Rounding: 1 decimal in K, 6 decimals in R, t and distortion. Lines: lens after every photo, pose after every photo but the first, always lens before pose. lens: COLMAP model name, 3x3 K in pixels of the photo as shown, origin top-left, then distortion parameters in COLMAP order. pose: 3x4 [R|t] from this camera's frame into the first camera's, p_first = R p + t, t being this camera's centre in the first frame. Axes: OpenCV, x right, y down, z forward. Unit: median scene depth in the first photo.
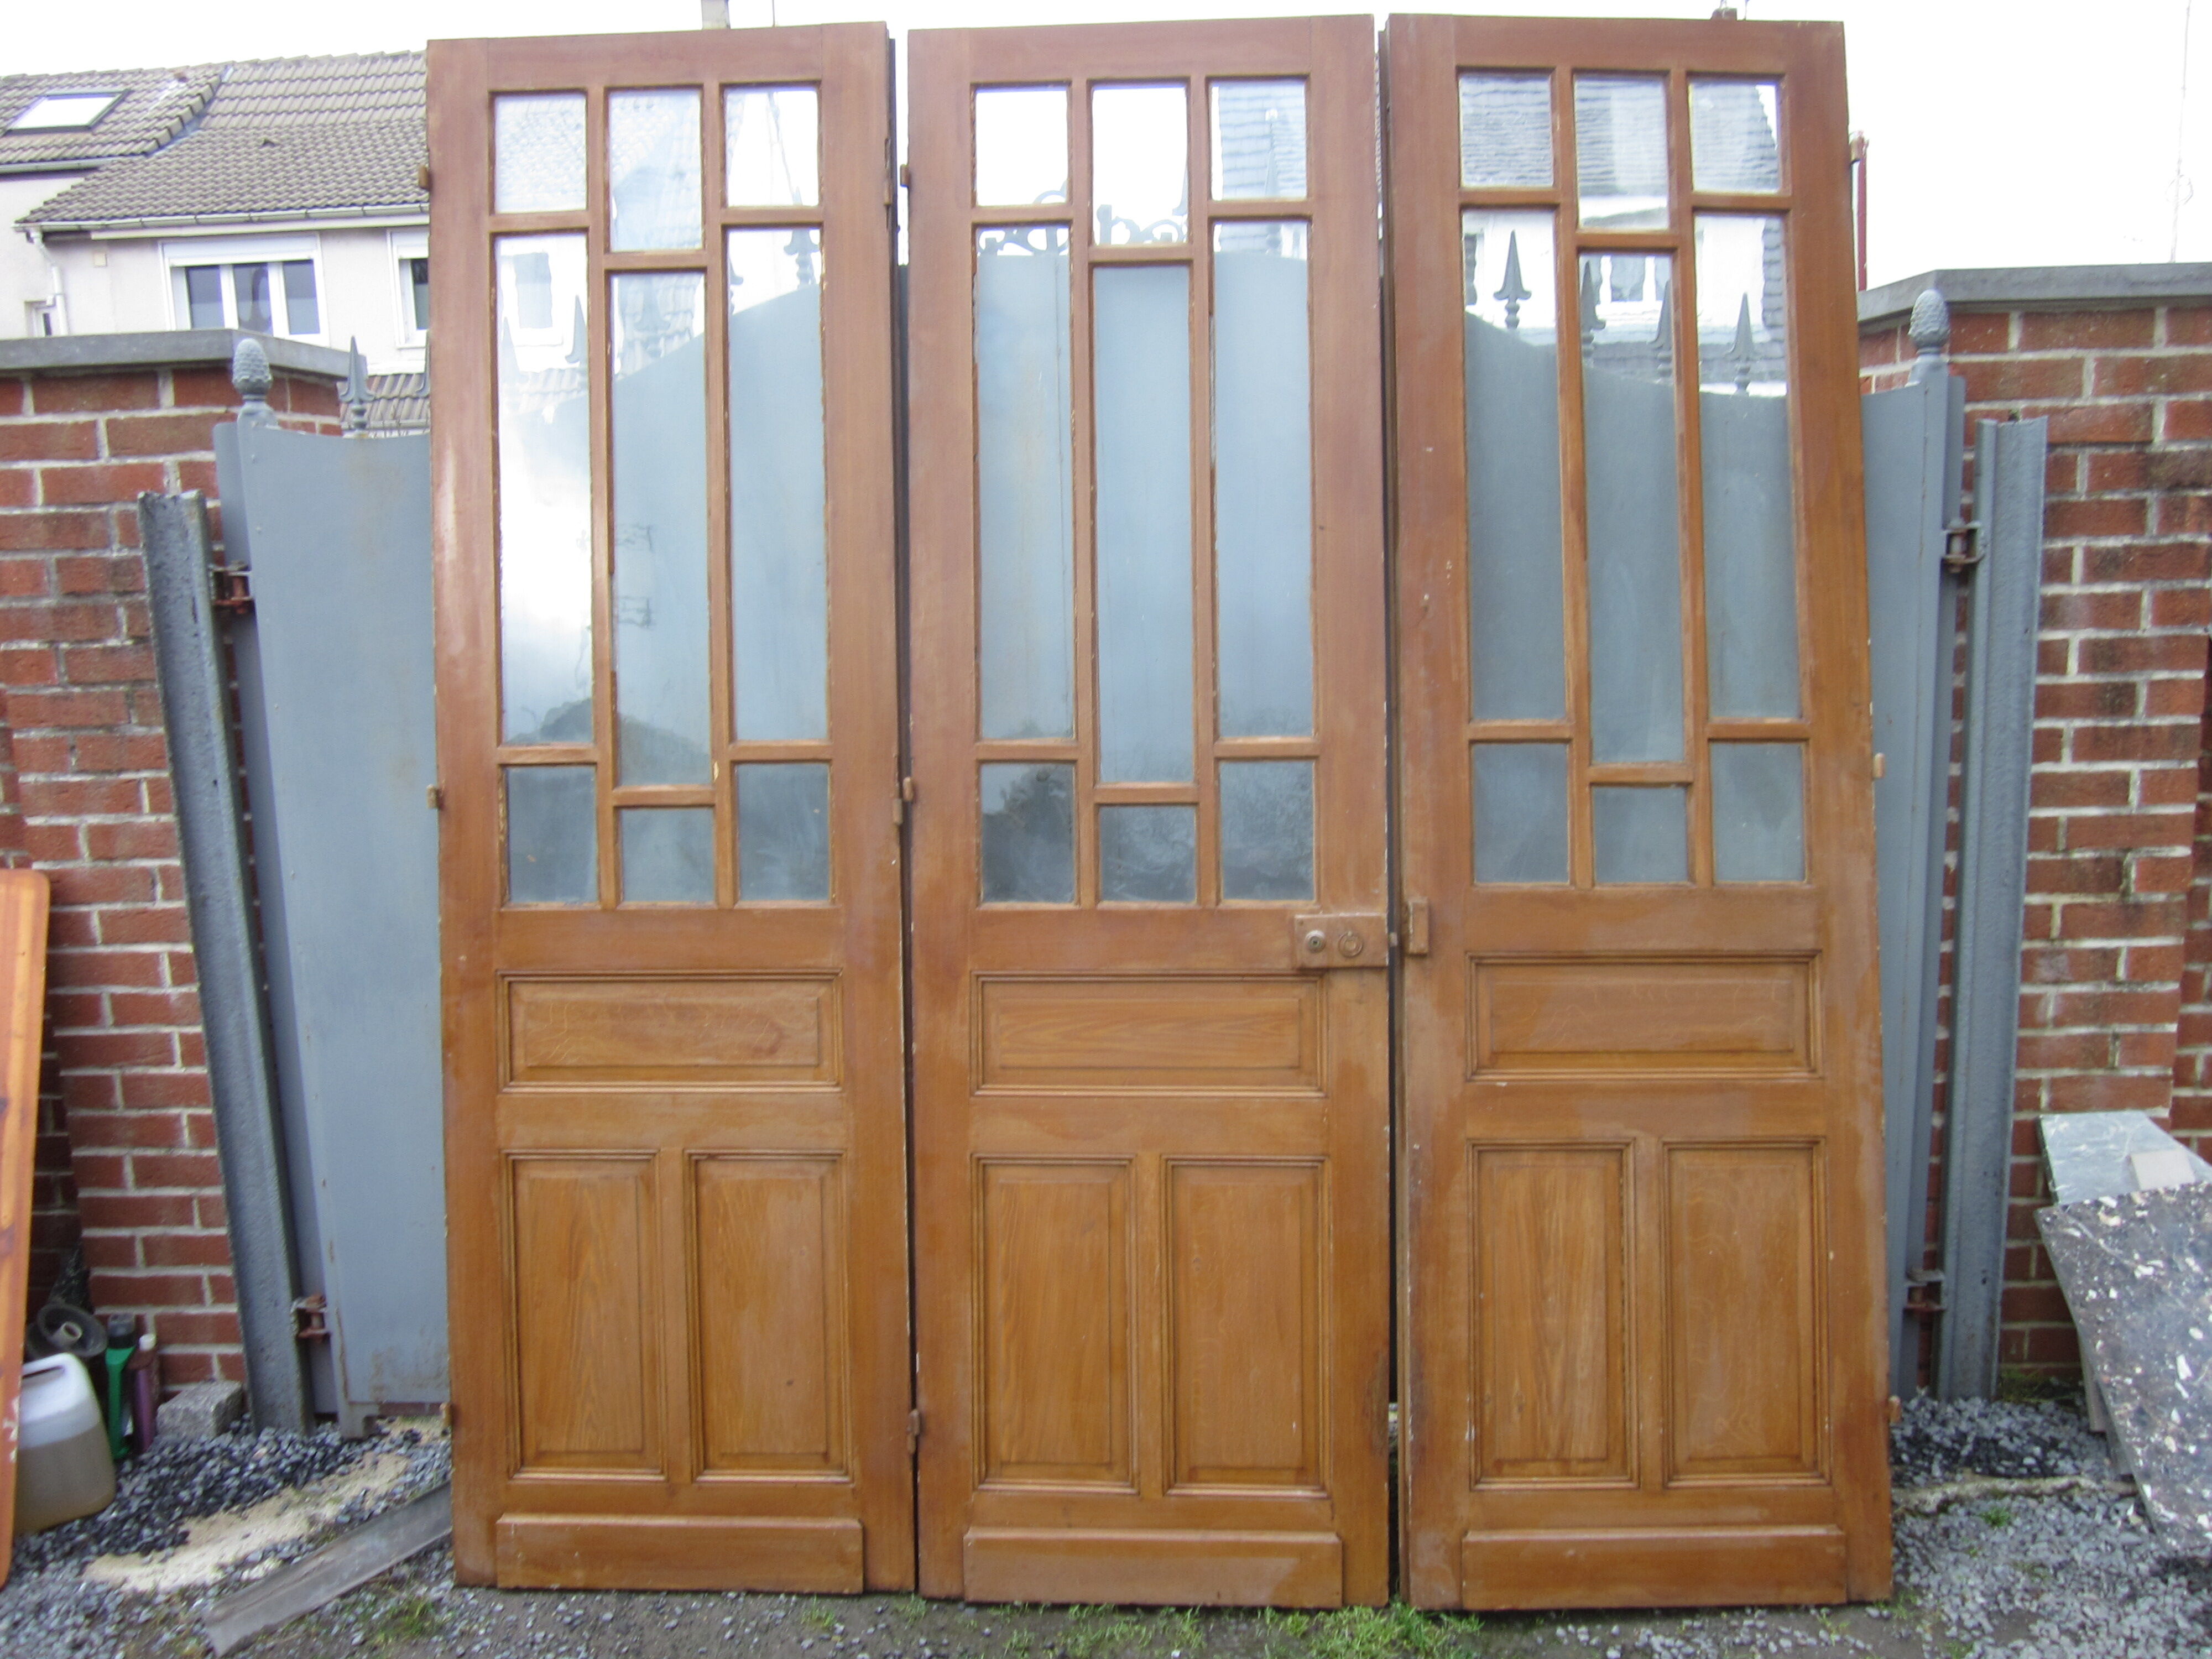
lens RADIAL K [[1834.7, 0, 1116.6], [0, 1834.7, 821.6], [0, 0, 1]] dist [-0.048954, 0.021688]
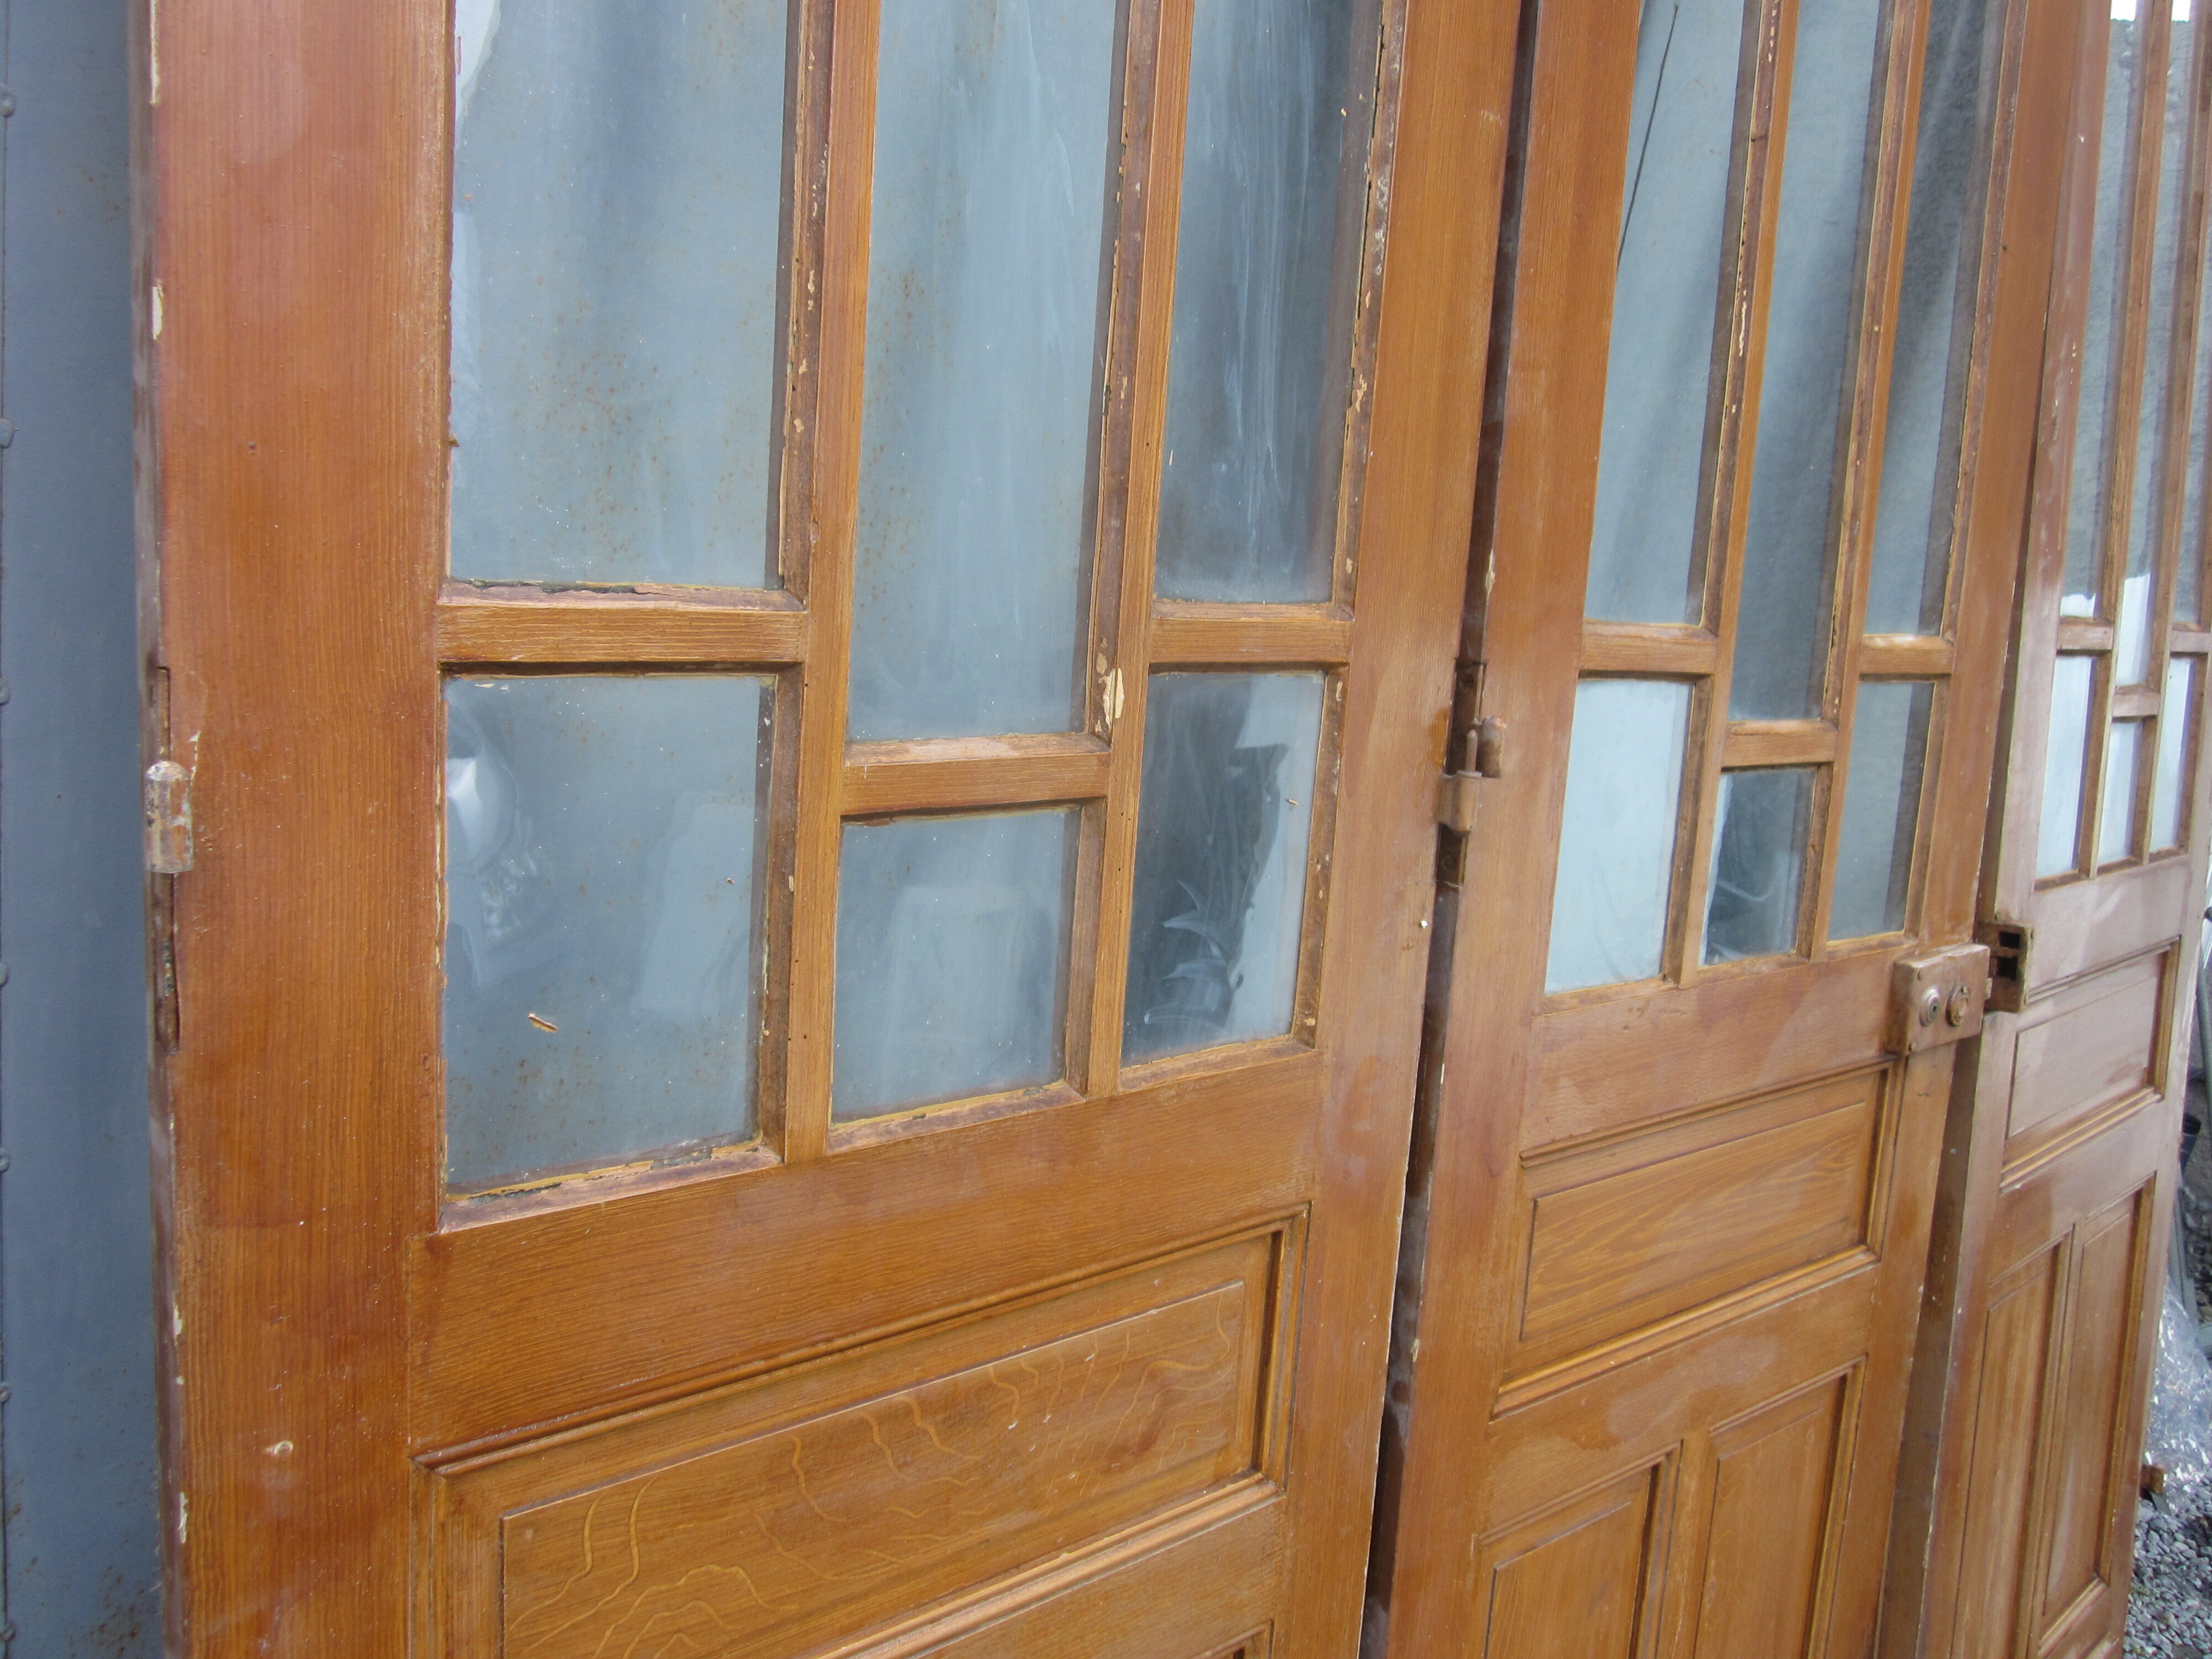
lens RADIAL K [[1834.7, 0, 1113.5], [0, 1834.7, 841.4], [0, 0, 1]] dist [-0.048954, 0.021688]
pose [[0.719439, -0.057671, 0.692157, -0.443542], [-0.074218, 0.984458, 0.159168, -0.053832], [-0.690579, -0.165882, 0.703977, 0.765388]]
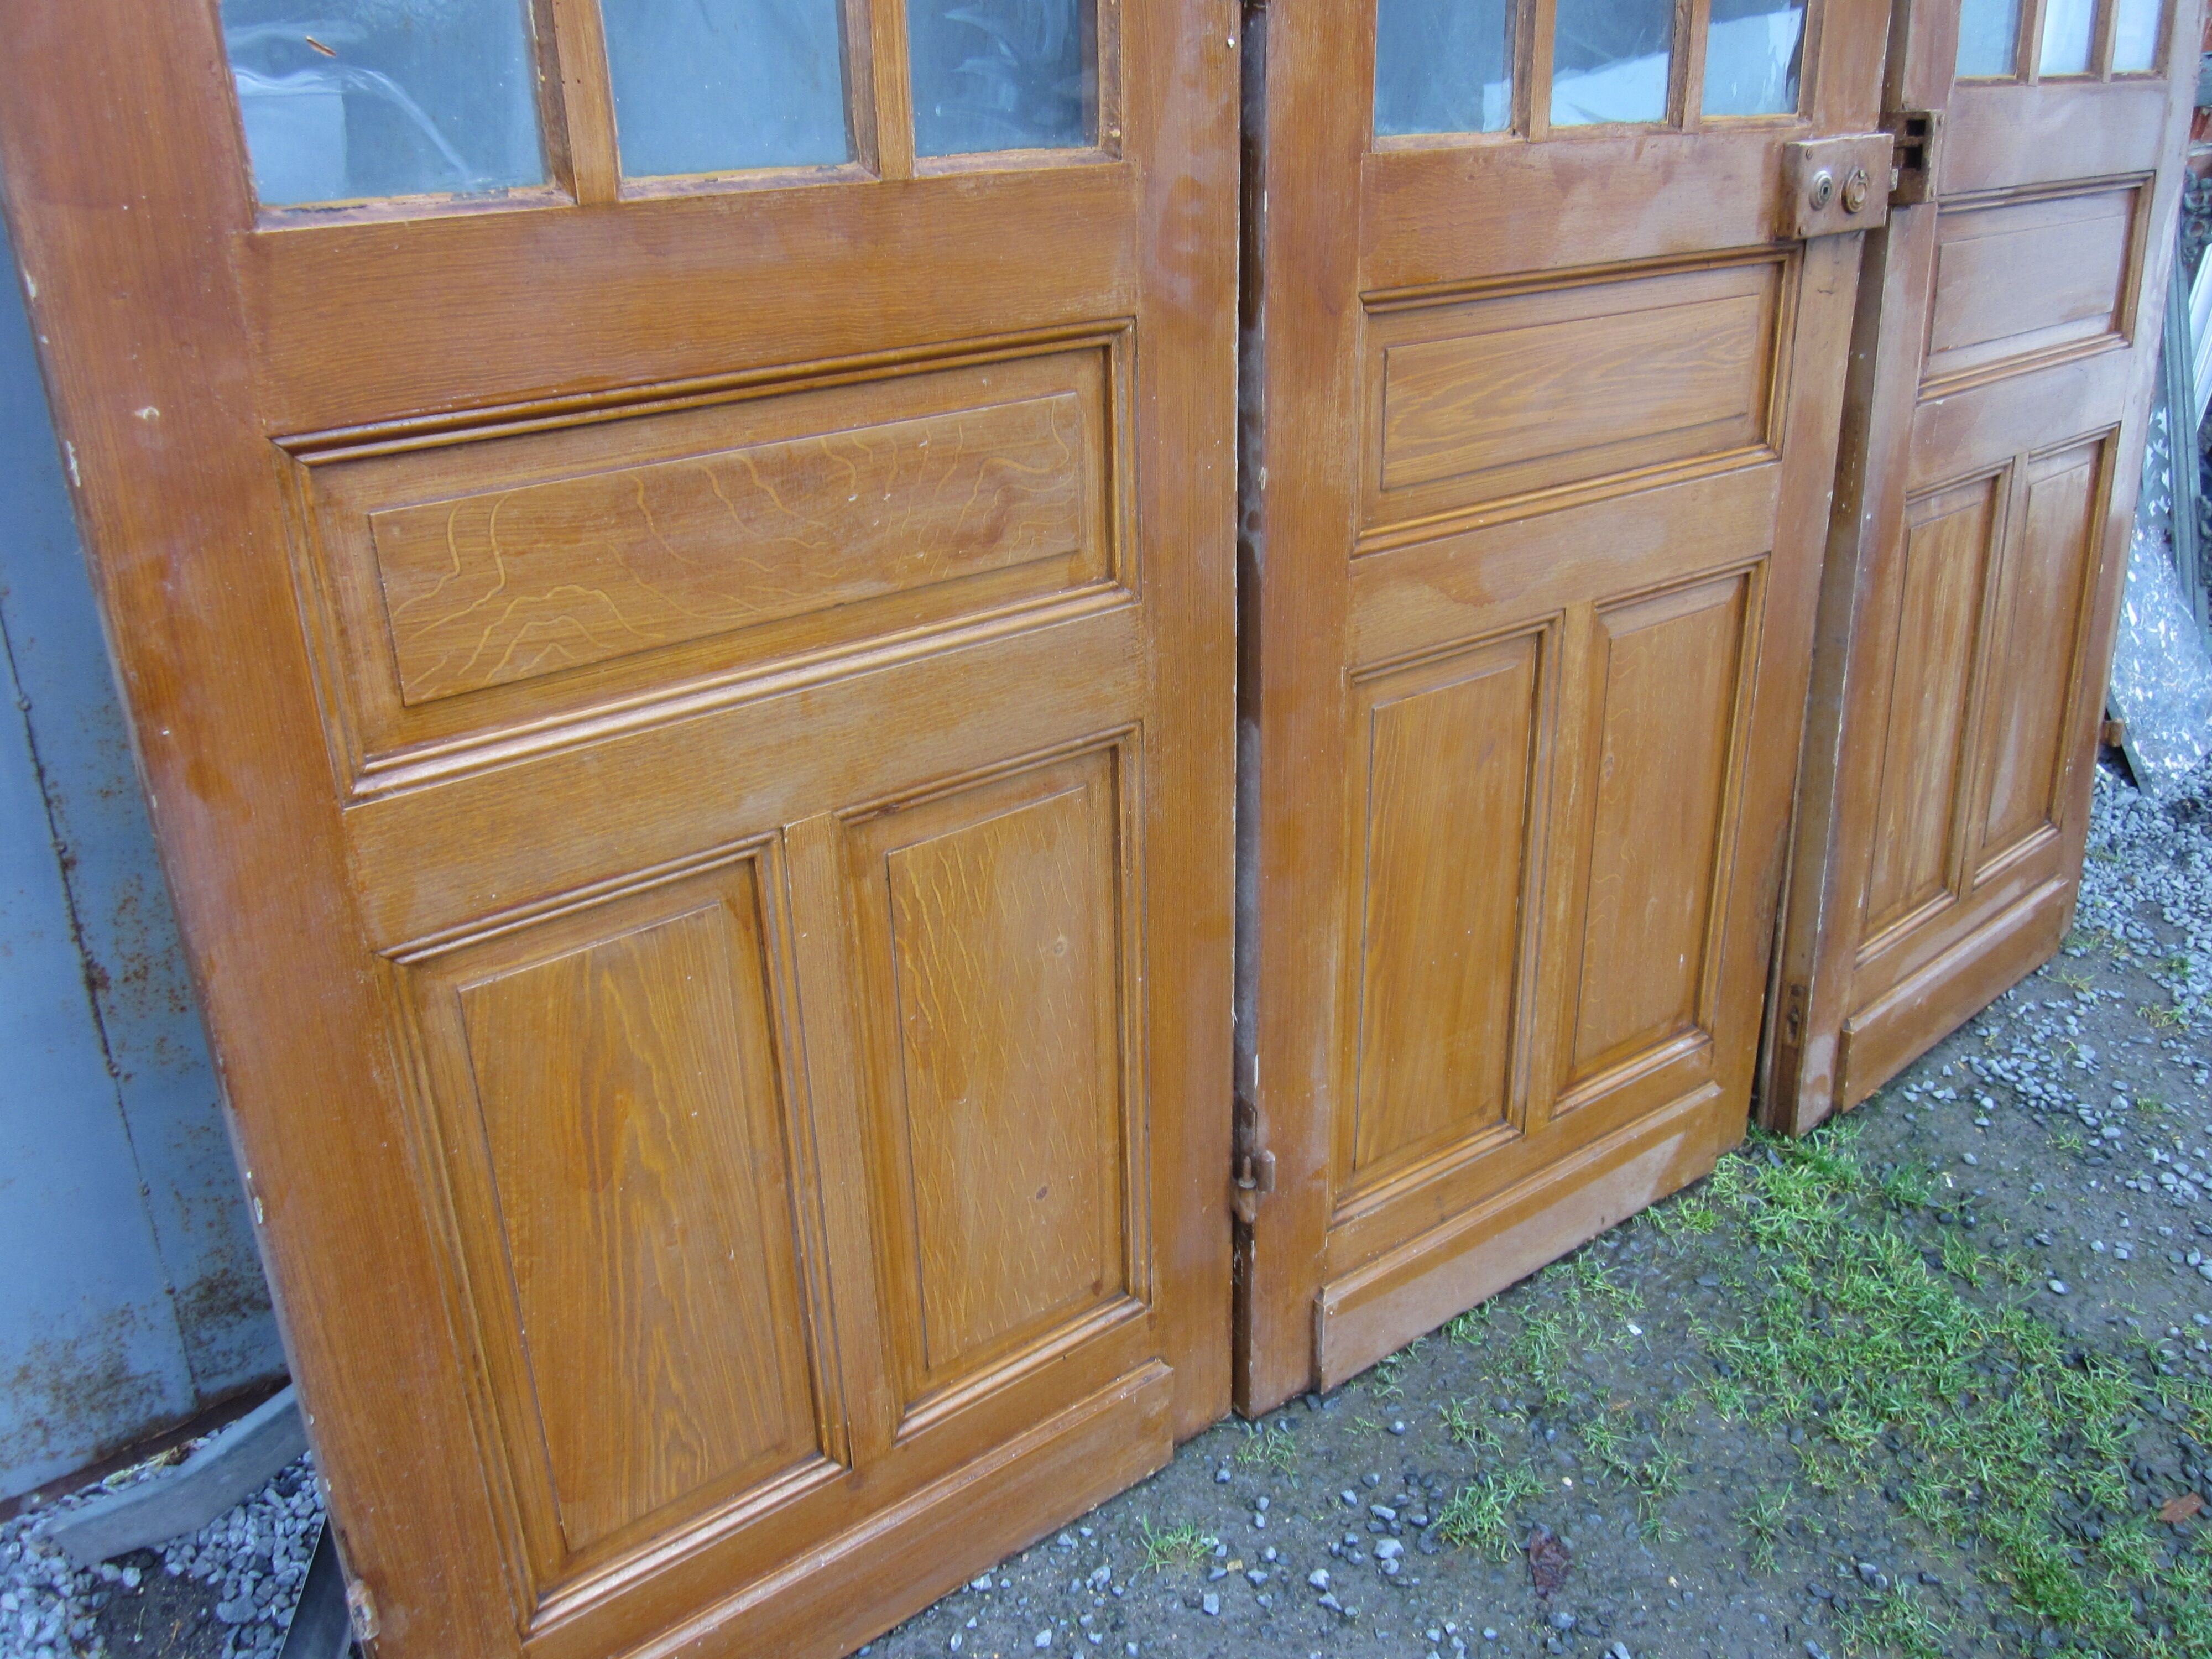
lens RADIAL K [[1834.7, 0, 1117.7], [0, 1834.7, 845.6], [0, 0, 1]] dist [-0.048954, 0.021688]
pose [[0.751806, -0.272225, 0.600568, -0.436839], [0.008021, 0.914509, 0.404486, 0.021513], [-0.659336, -0.299278, 0.689717, 0.674530]]
